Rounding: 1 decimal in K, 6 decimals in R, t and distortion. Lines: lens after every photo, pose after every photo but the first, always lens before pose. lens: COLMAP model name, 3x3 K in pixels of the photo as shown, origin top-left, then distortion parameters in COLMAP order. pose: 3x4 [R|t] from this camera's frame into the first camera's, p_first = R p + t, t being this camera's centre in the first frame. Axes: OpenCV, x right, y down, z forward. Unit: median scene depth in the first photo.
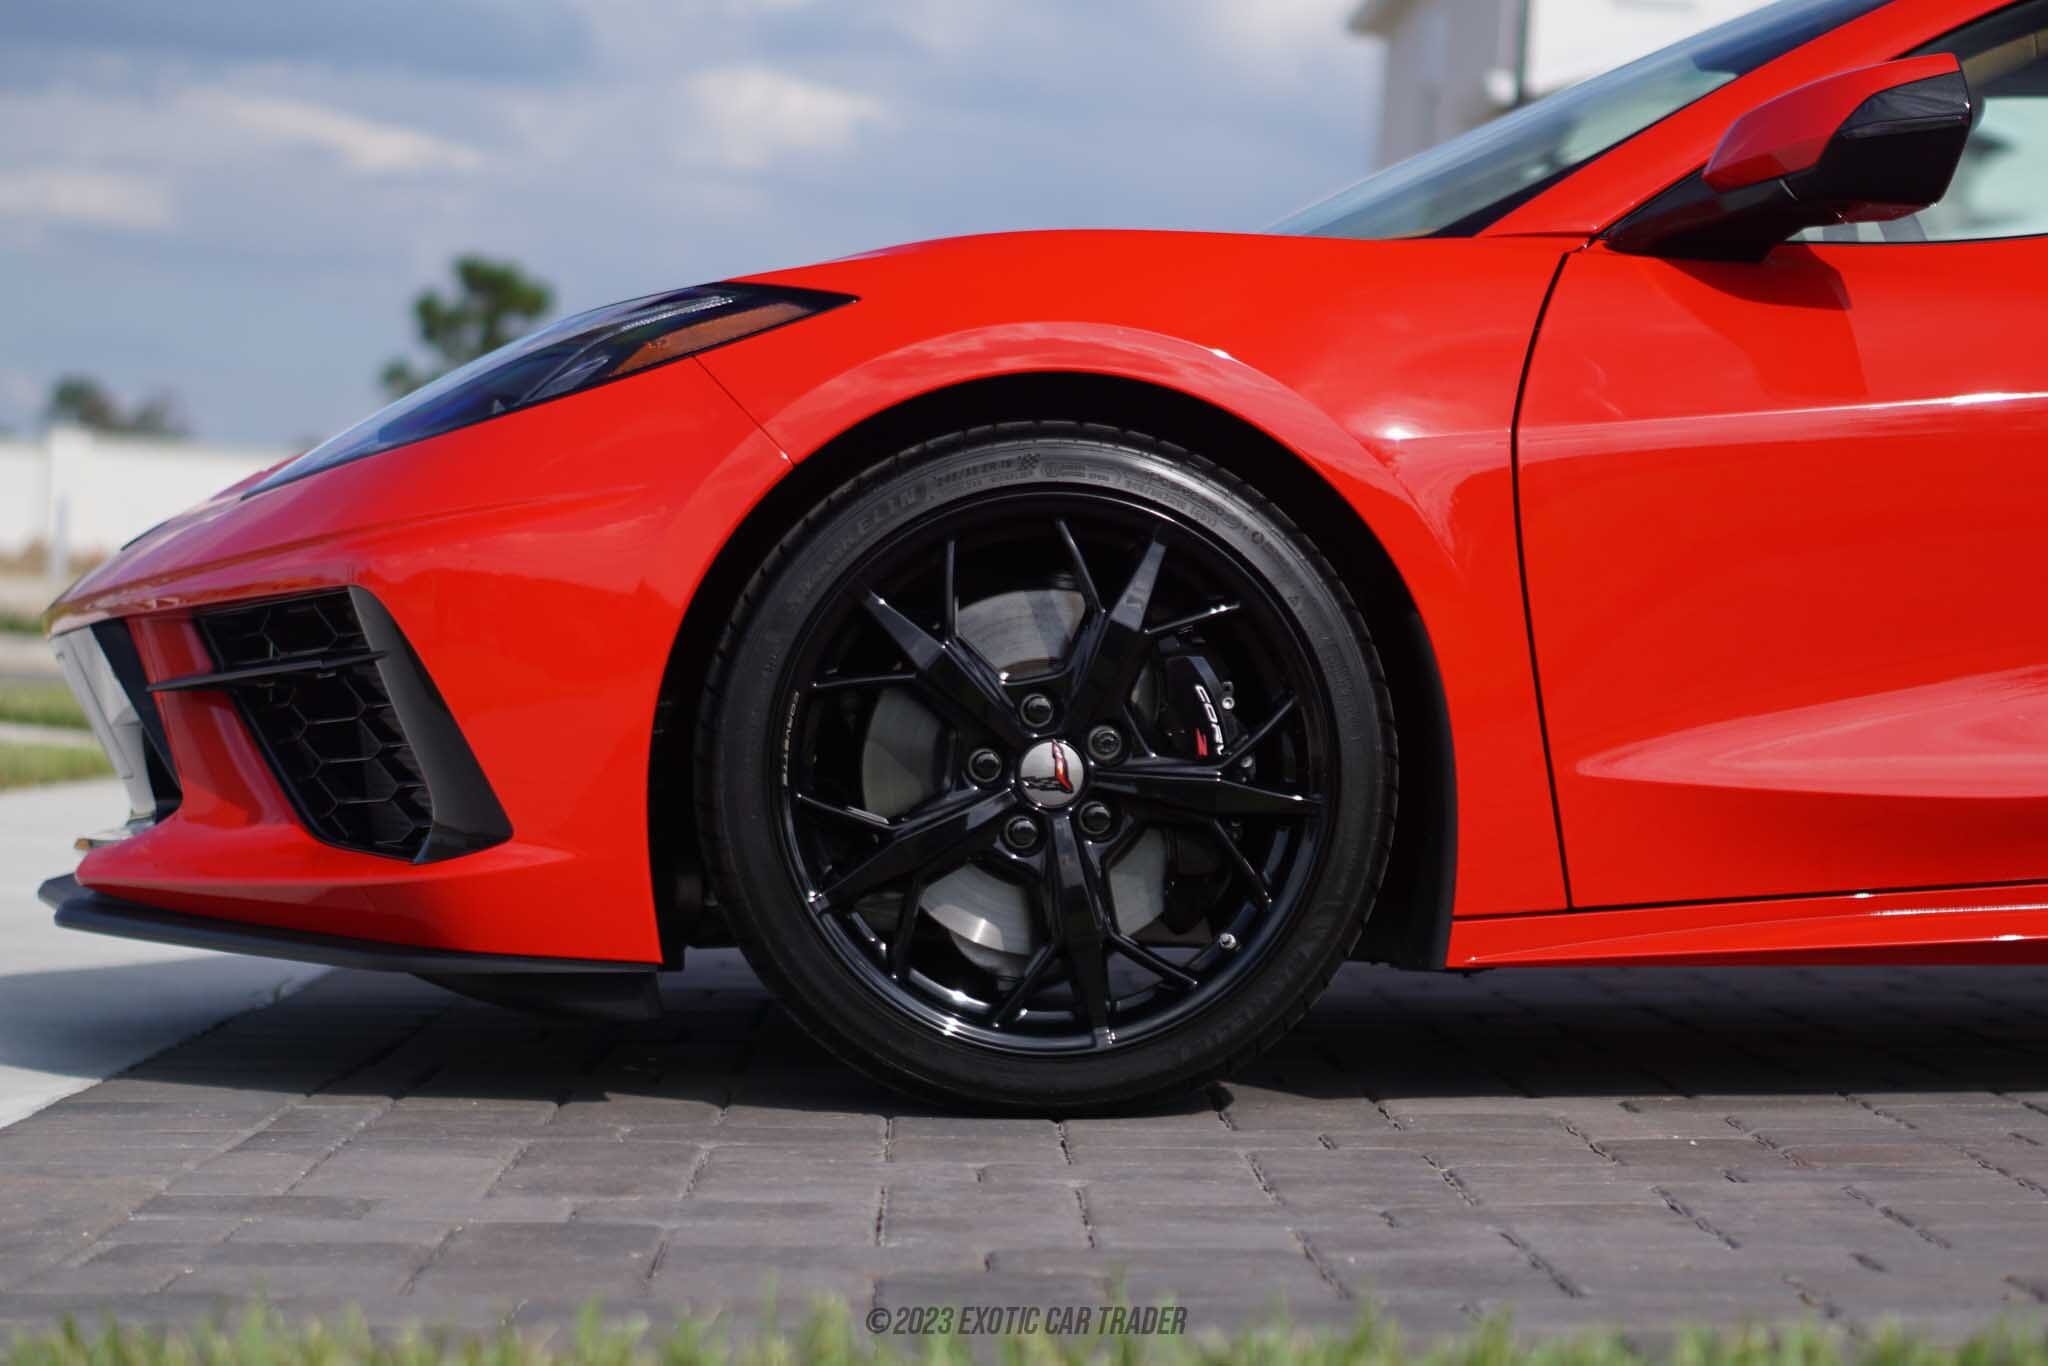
lens RADIAL K [[5177.6, 0, 1024.0], [0, 5177.6, 683.0], [0, 0, 1]] dist [-0.156998, 6.446338]
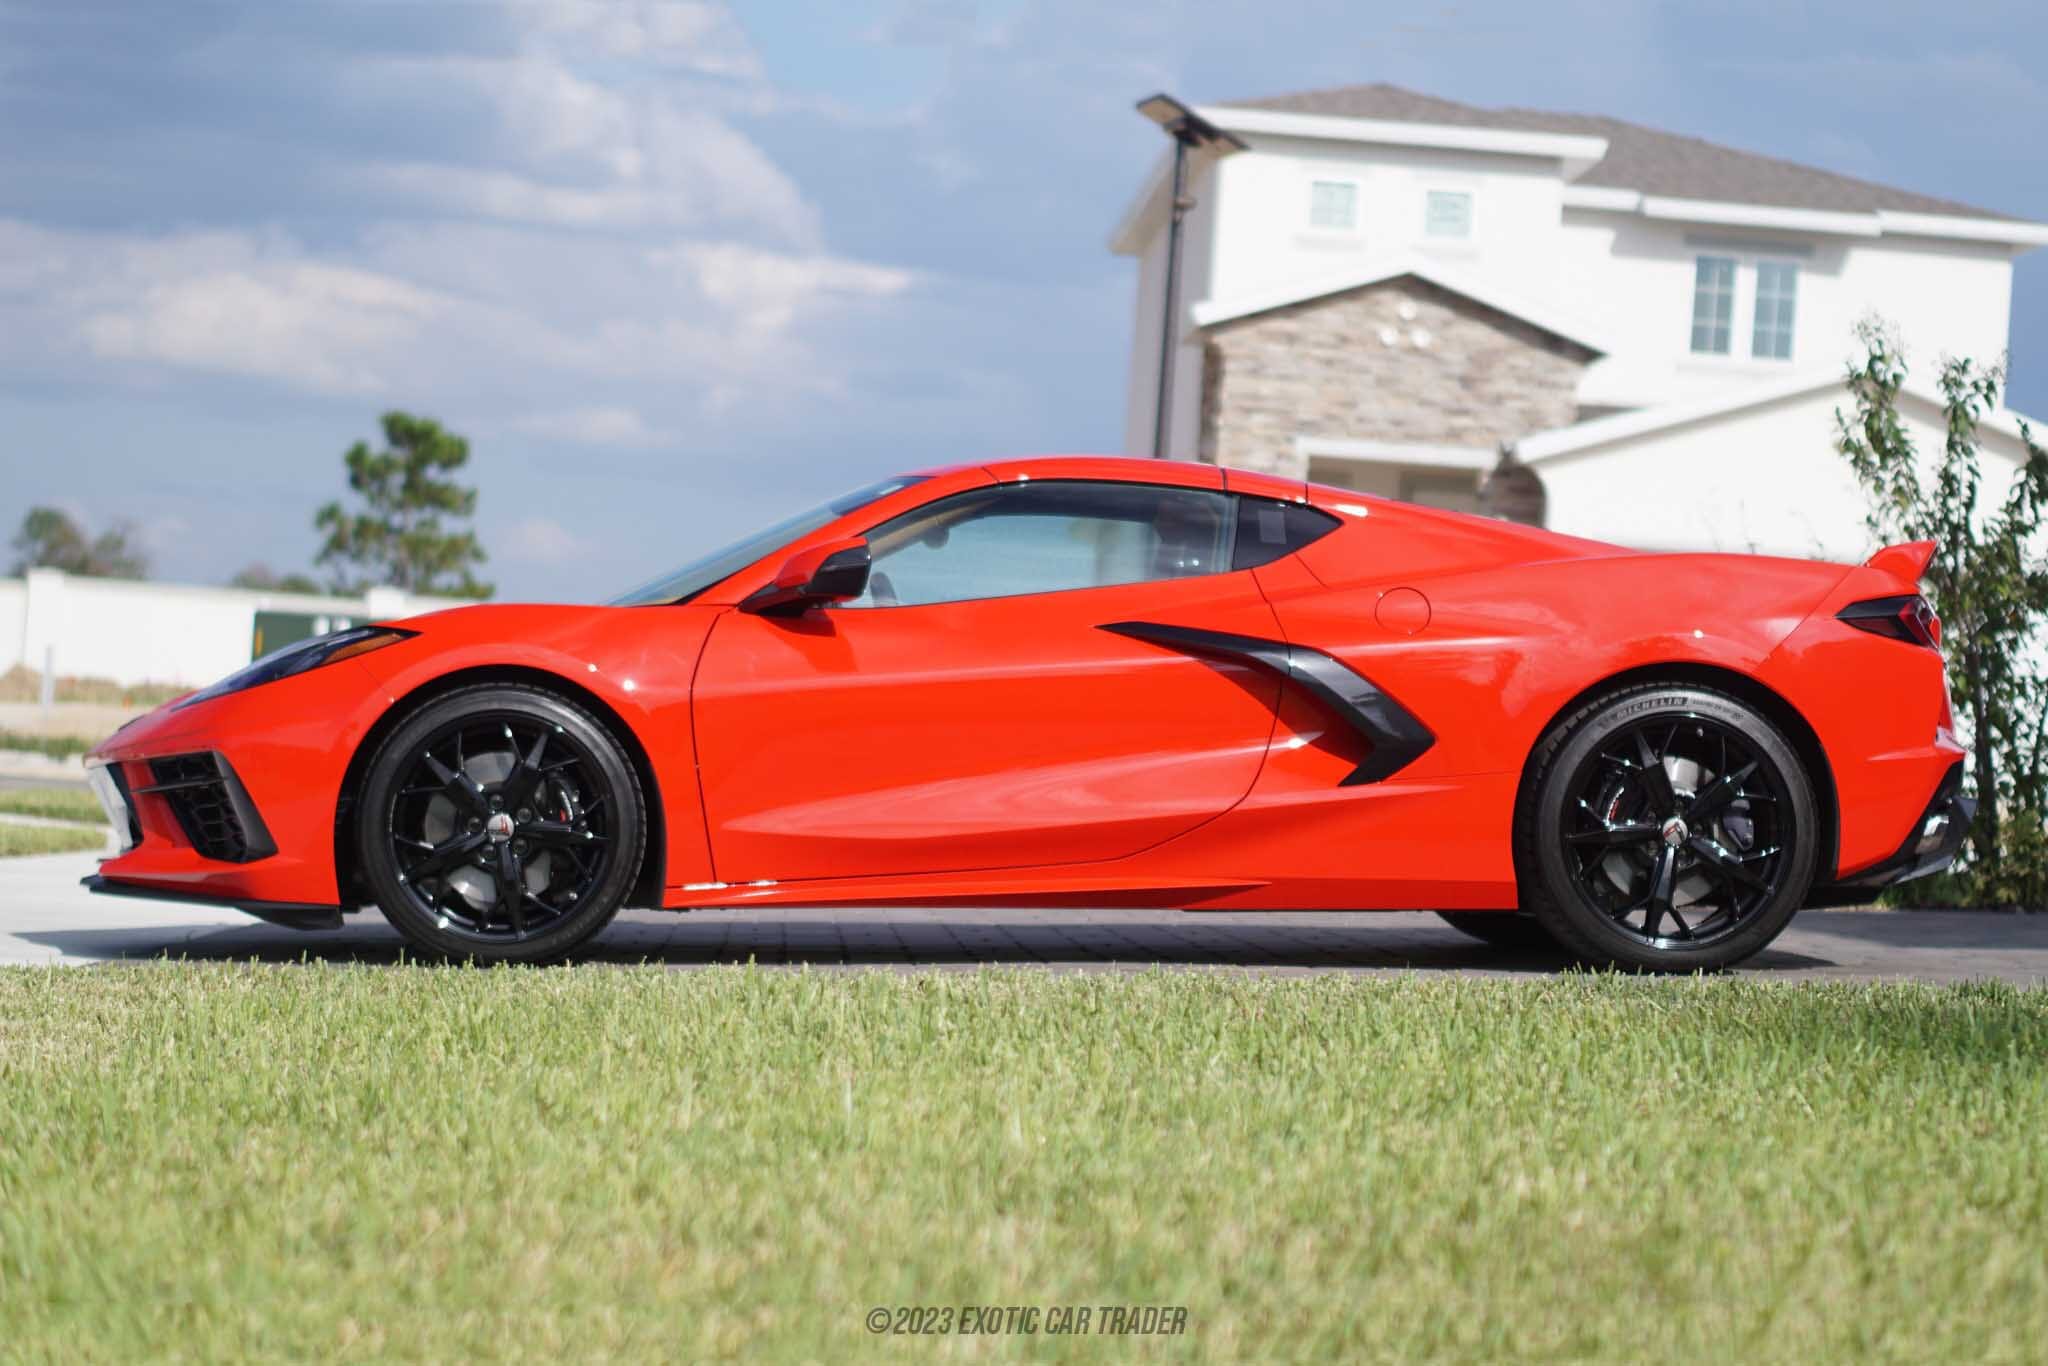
lens RADIAL K [[5177.6, 0, 1024.0], [0, 5177.6, 683.0], [0, 0, 1]] dist [-0.156998, 6.446338]
pose [[0.999965, 0.002172, 0.008035, 0.232184], [-0.002017, 0.999813, -0.019256, -0.004327], [-0.008075, 0.019239, 0.999782, -1.446234]]
